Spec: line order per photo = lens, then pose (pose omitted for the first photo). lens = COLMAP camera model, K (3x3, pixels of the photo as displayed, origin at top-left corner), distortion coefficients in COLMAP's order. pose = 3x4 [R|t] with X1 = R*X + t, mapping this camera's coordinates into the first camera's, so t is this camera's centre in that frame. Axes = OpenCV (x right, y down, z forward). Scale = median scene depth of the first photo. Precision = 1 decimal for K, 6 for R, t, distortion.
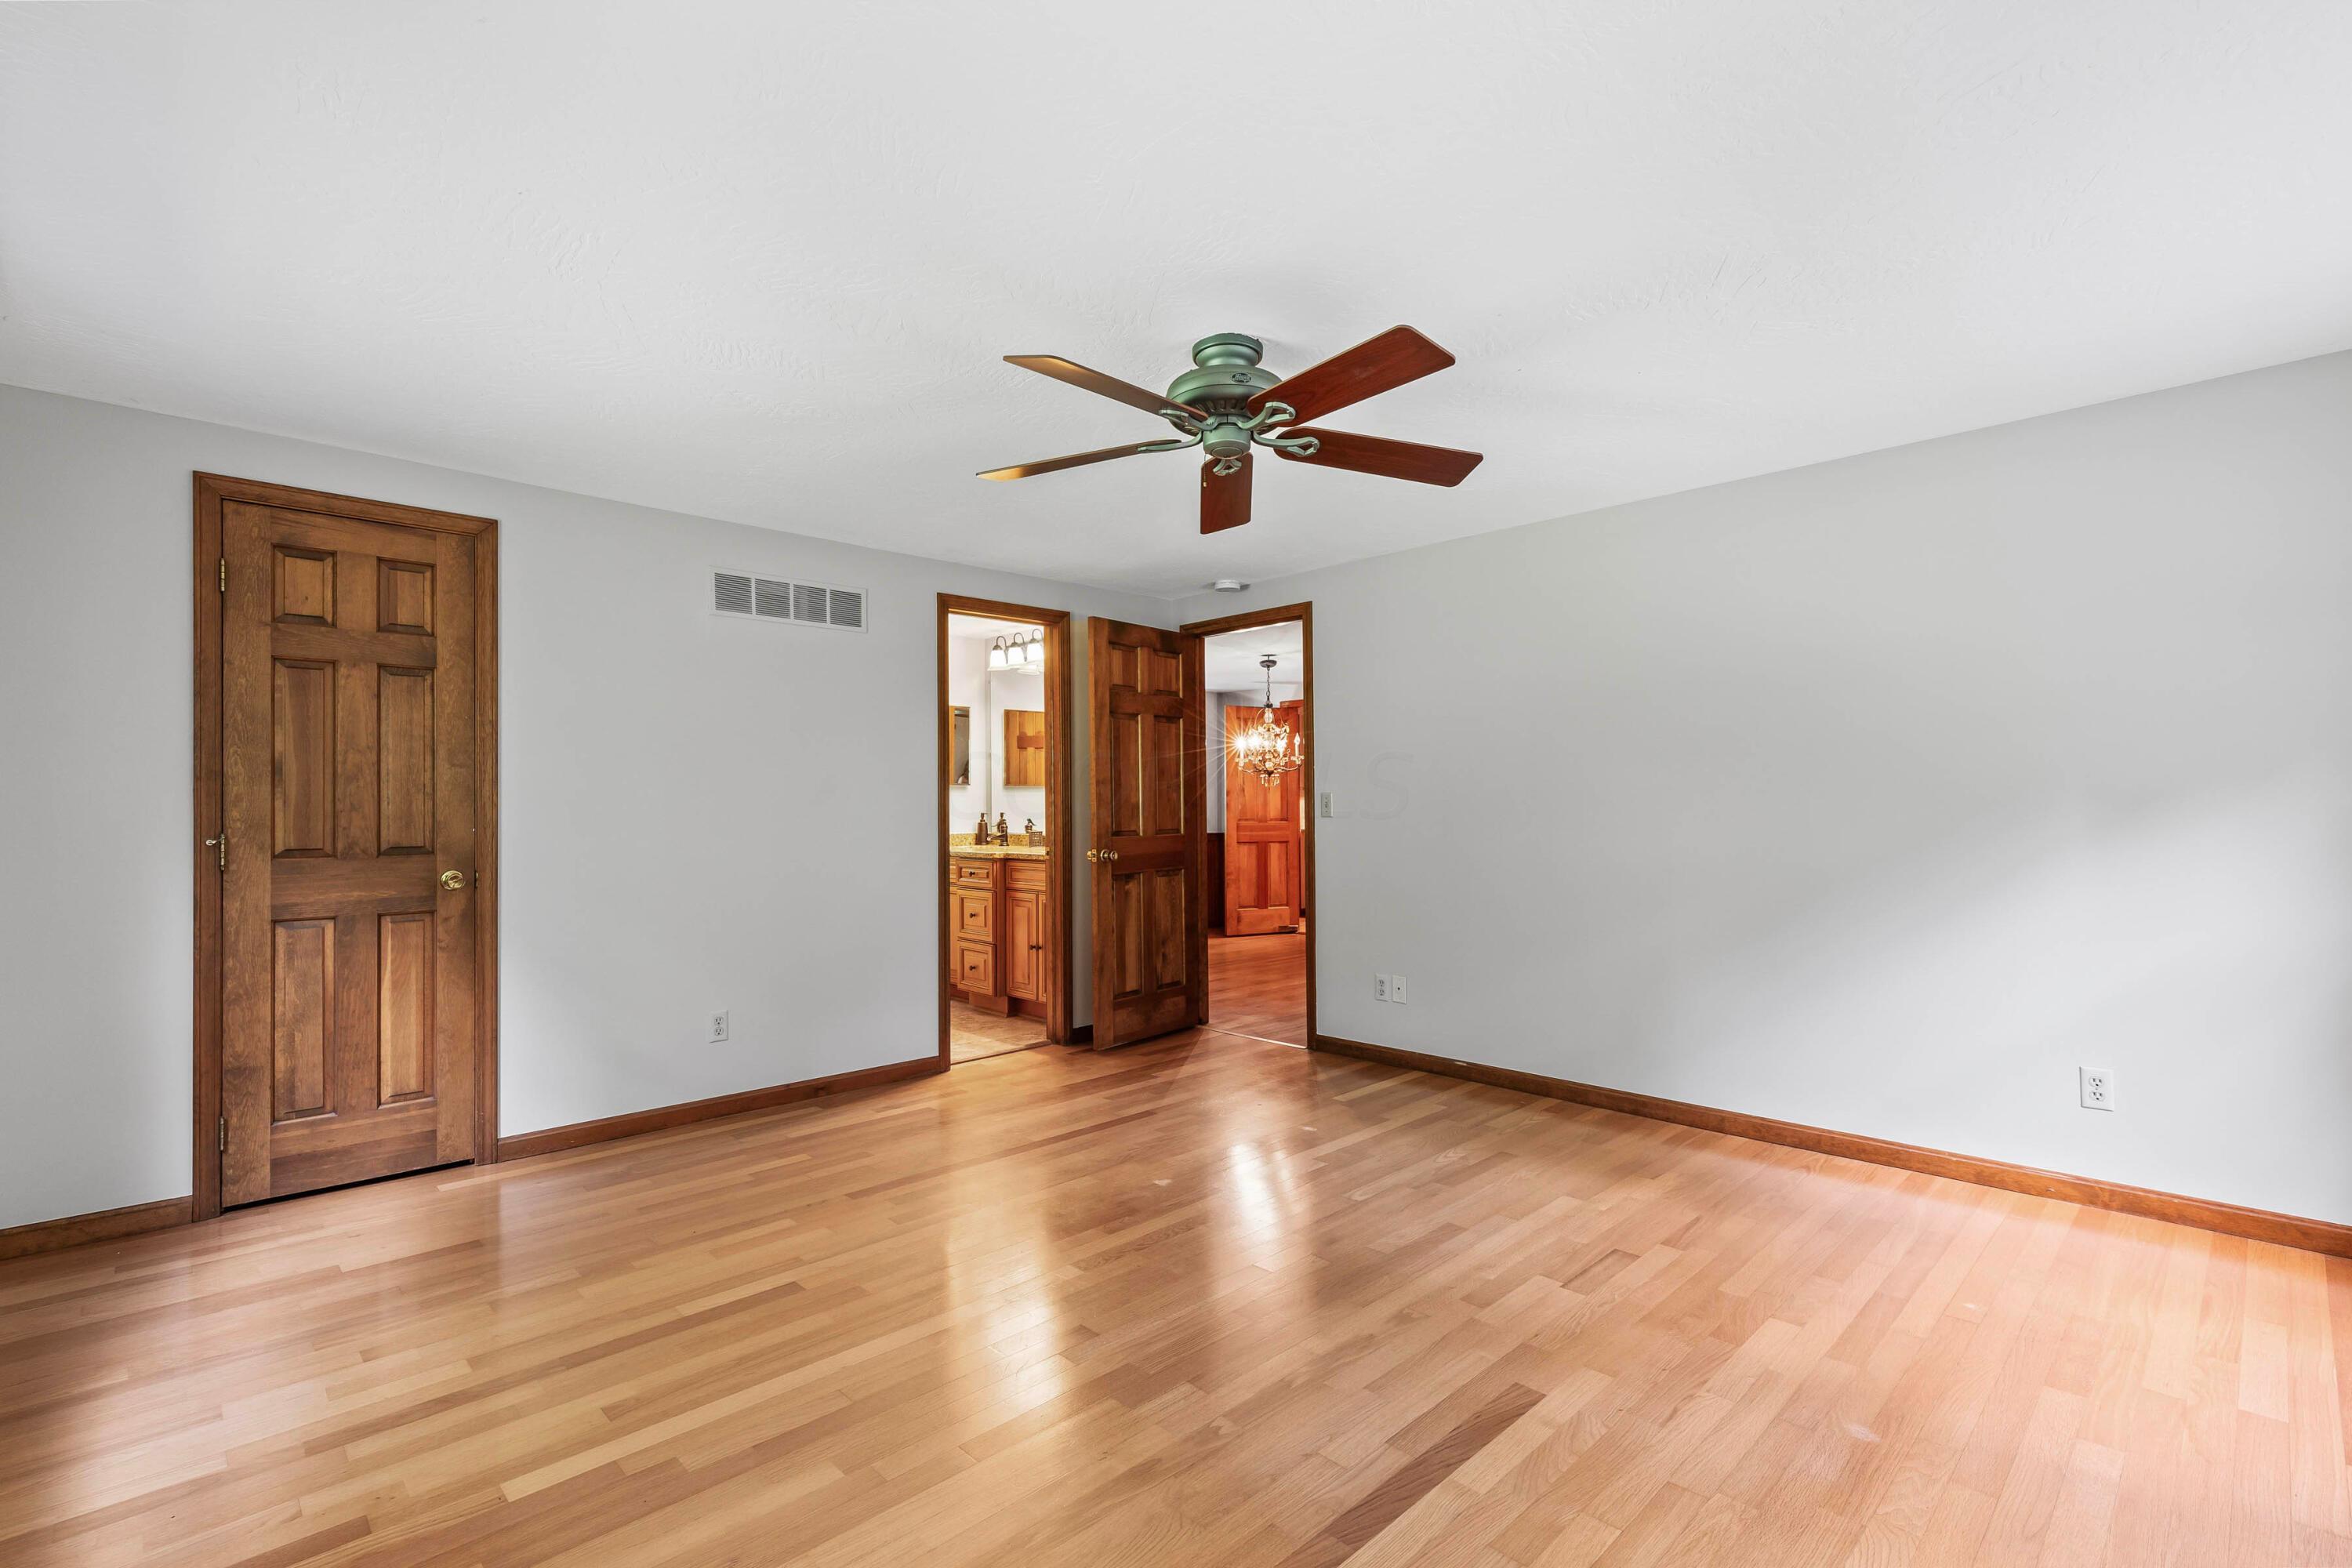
lens RADIAL K [[1056.1, 0, 1176.0], [0, 1056.1, 784.0], [0, 0, 1]] dist [-0.000969, -0.000291]
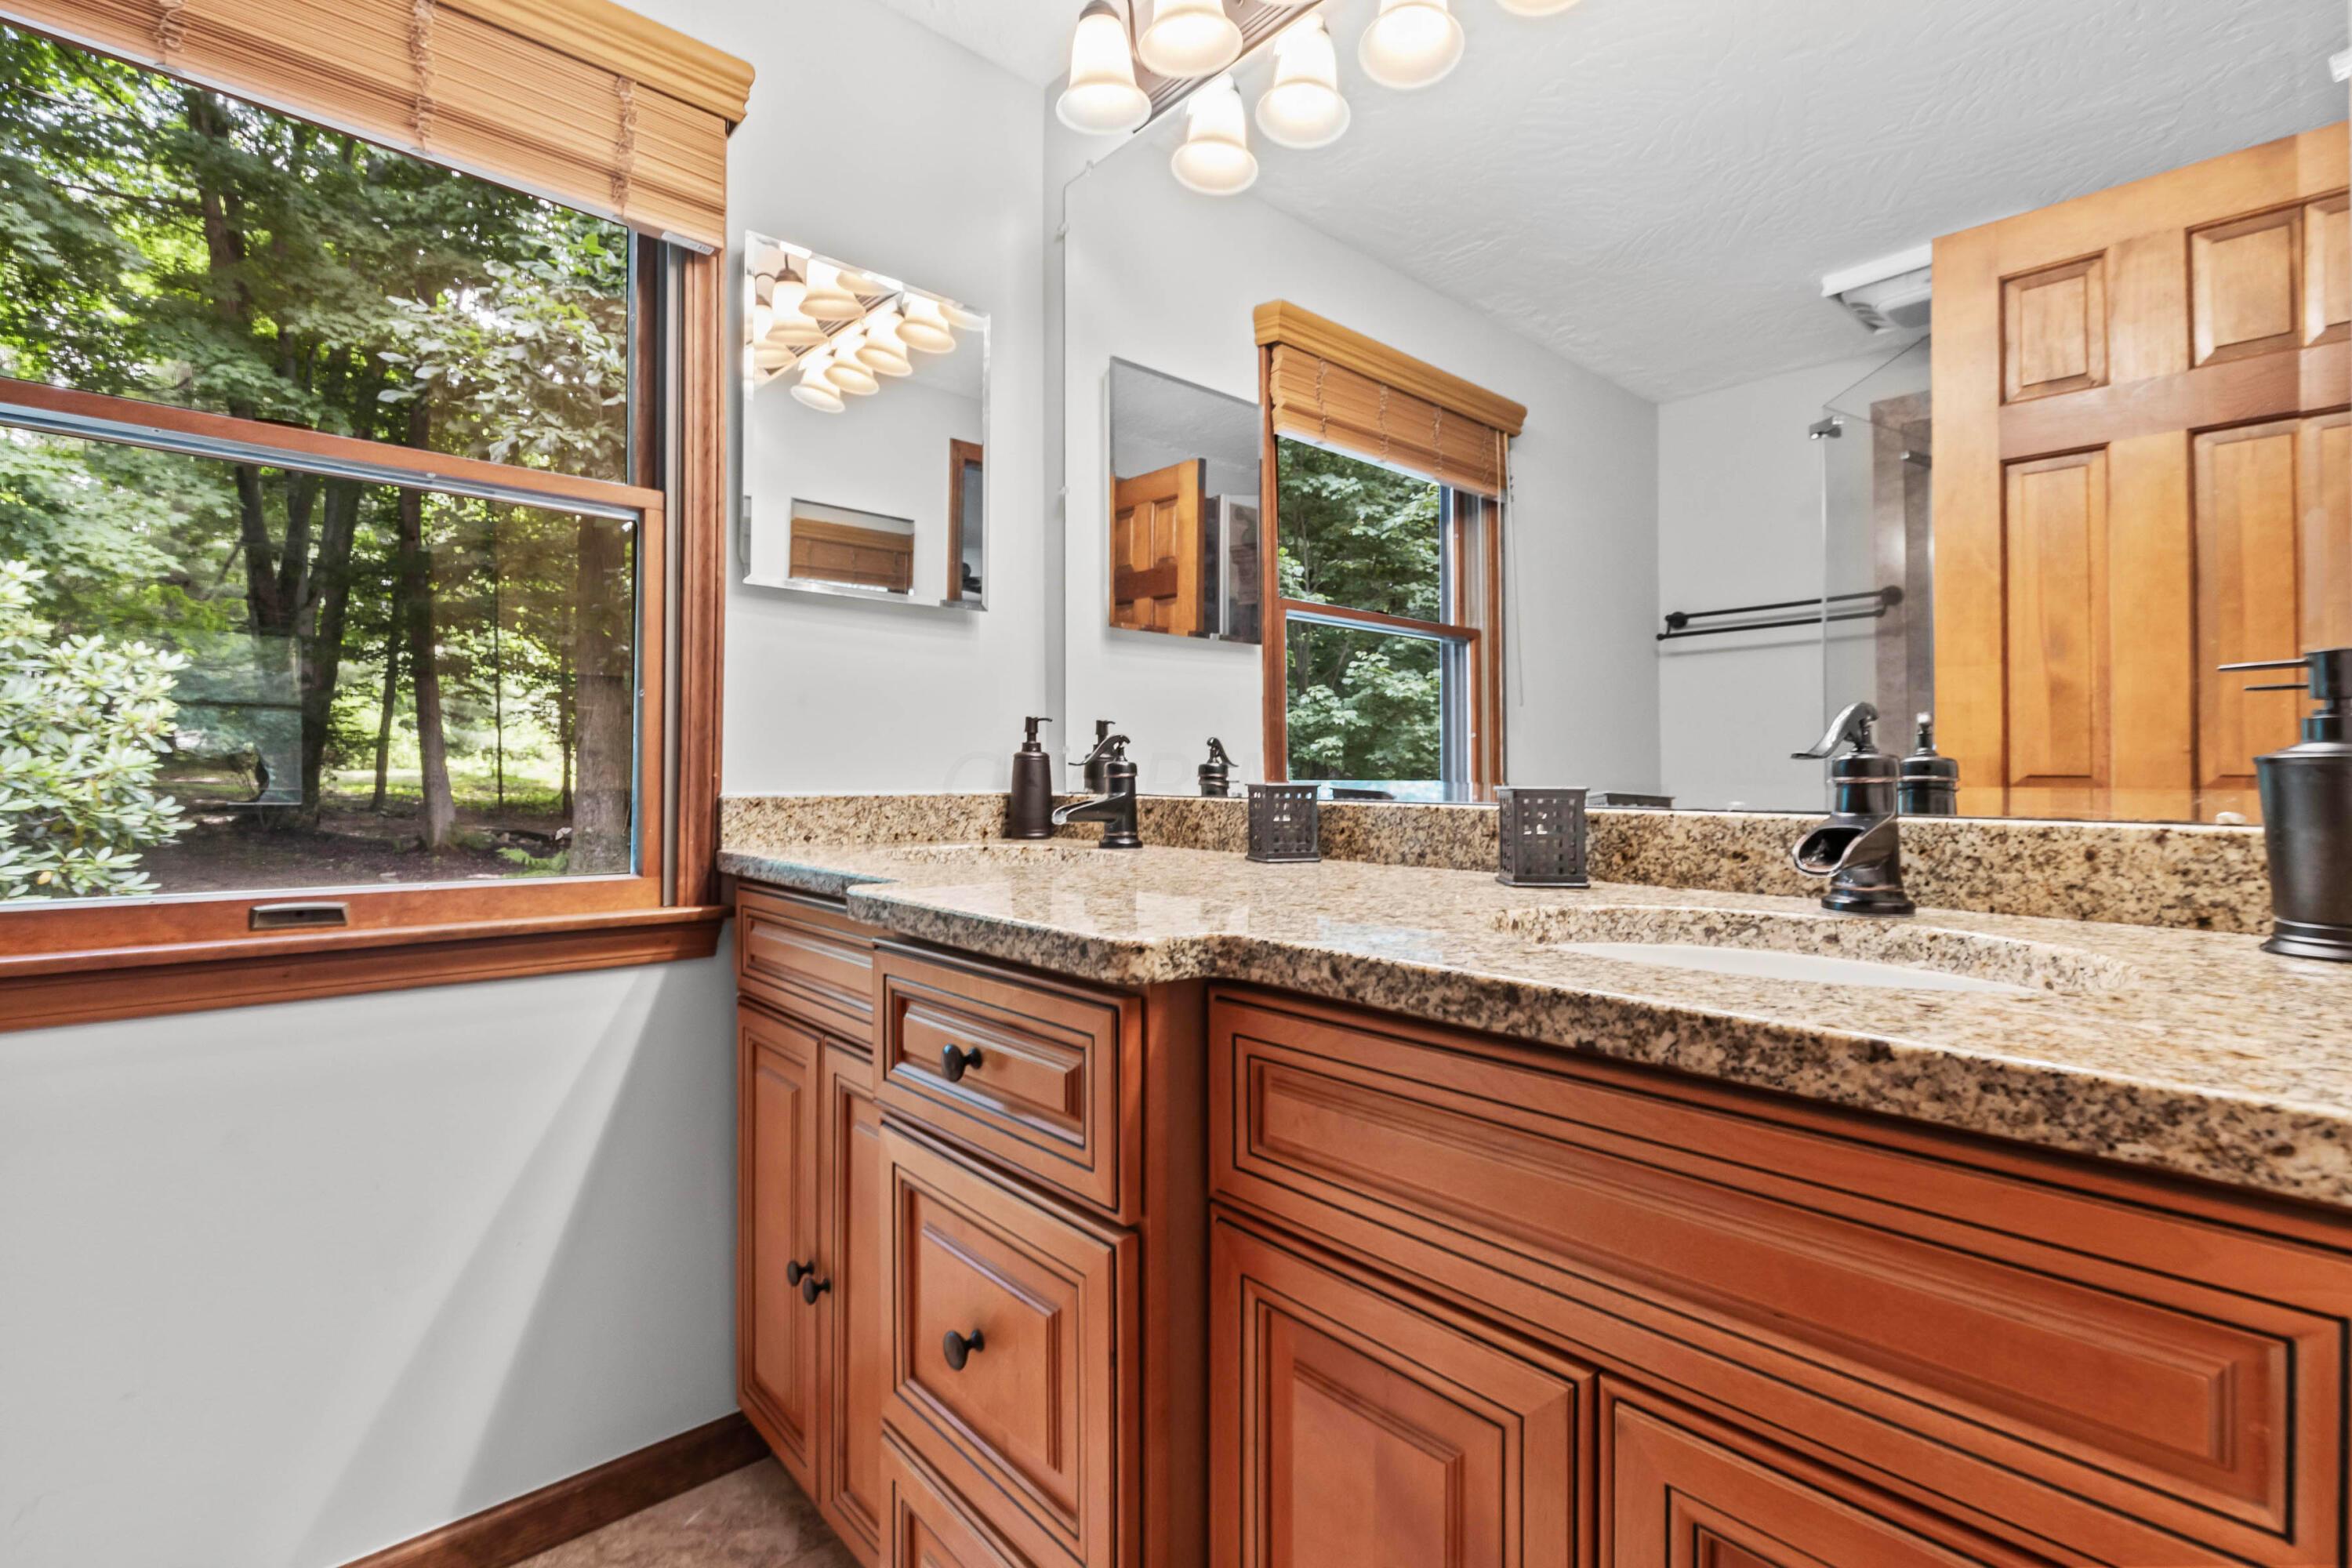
lens RADIAL K [[1056.1, 0, 1176.0], [0, 1056.1, 784.0], [0, 0, 1]] dist [-0.000969, -0.000291]
pose [[0.999168, 0.011914, -0.038998, -0.138640], [-0.011067, 0.999700, 0.021870, 0.038107], [0.039247, -0.021420, 0.999000, 0.748316]]
